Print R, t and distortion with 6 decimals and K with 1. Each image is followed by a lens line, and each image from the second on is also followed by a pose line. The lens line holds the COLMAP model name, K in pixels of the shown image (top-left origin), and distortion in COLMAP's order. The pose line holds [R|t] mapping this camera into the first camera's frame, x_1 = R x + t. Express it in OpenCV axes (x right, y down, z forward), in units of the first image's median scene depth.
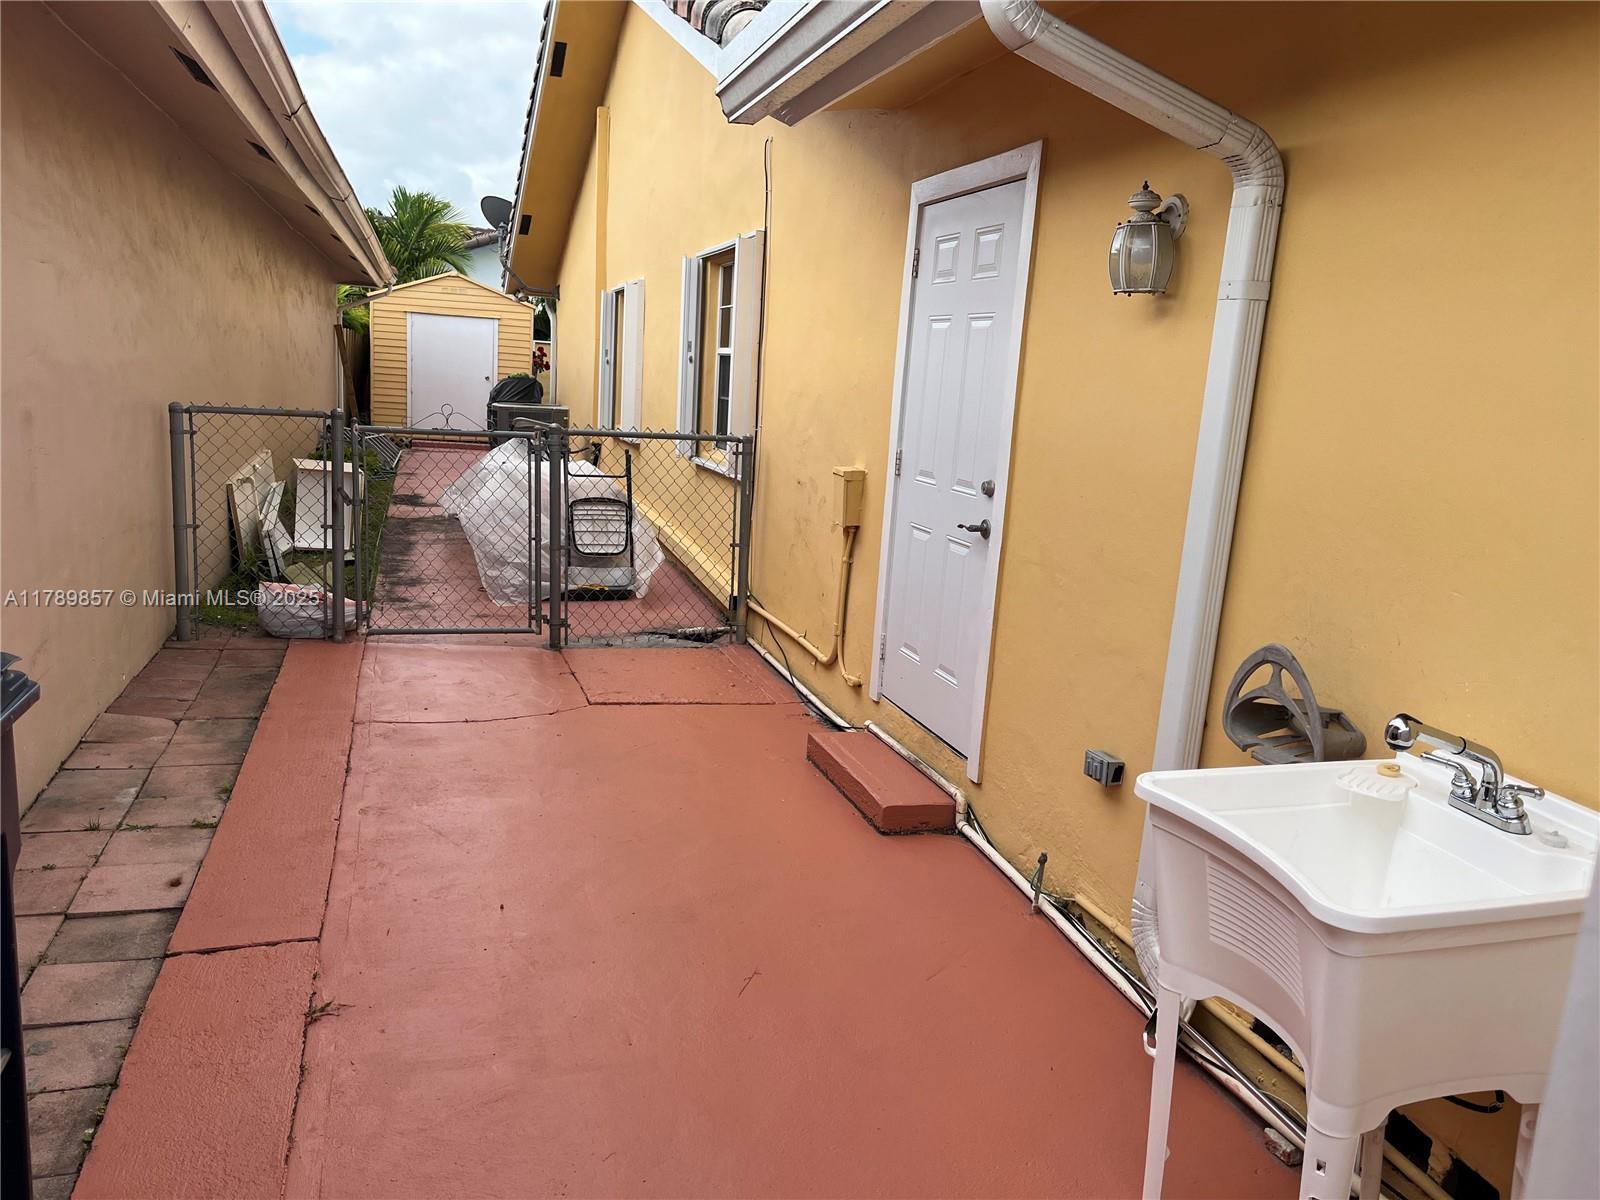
lens RADIAL K [[1187.6, 0, 800.0], [0, 1187.6, 600.0], [0, 0, 1]] dist [0.060987, -0.106870]
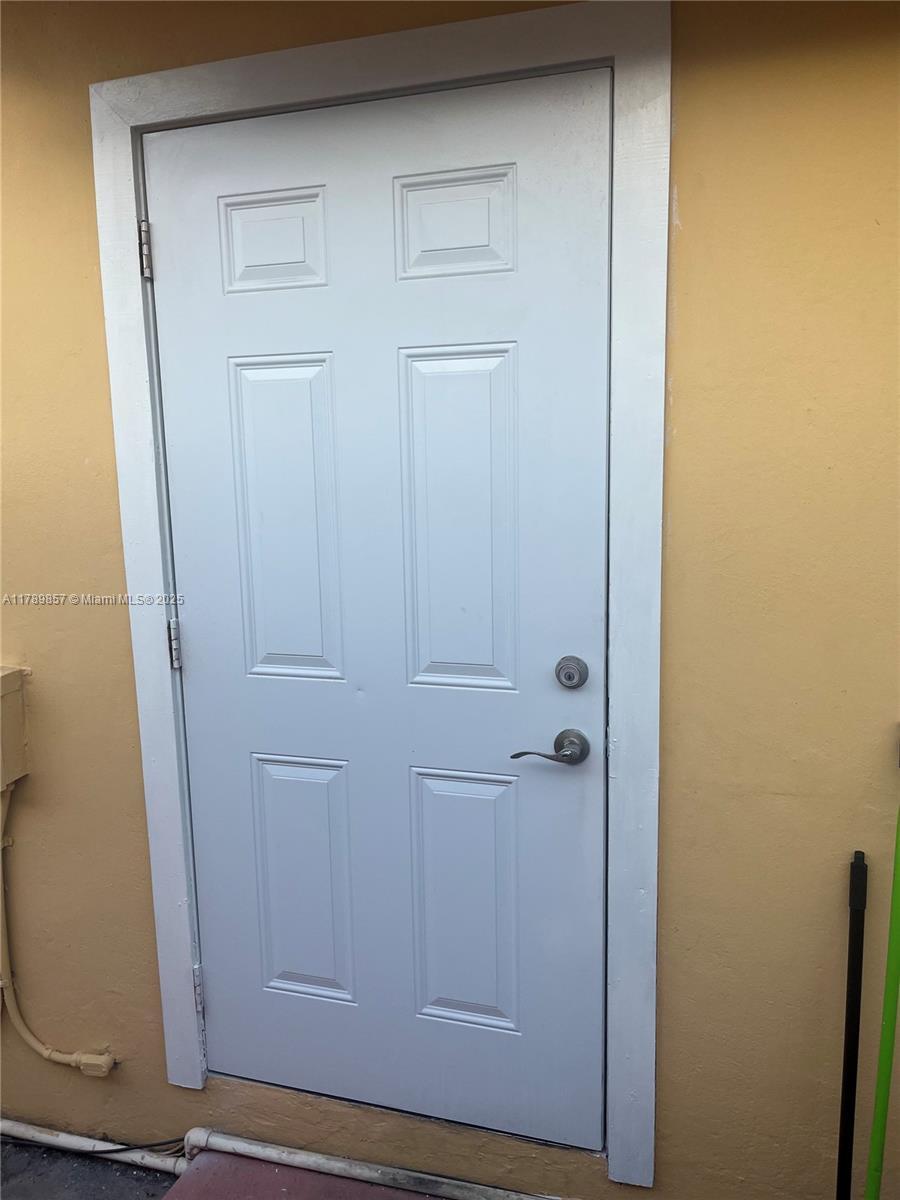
lens RADIAL K [[890.7, 0, 450.0], [0, 890.7, 600.0], [0, 0, 1]] dist [0.060987, -0.106870]
pose [[0.560359, -0.210806, 0.800974, -0.171455], [0.212590, 0.971276, 0.106900, -0.167489], [-0.800502, 0.110376, 0.589079, 0.753534]]
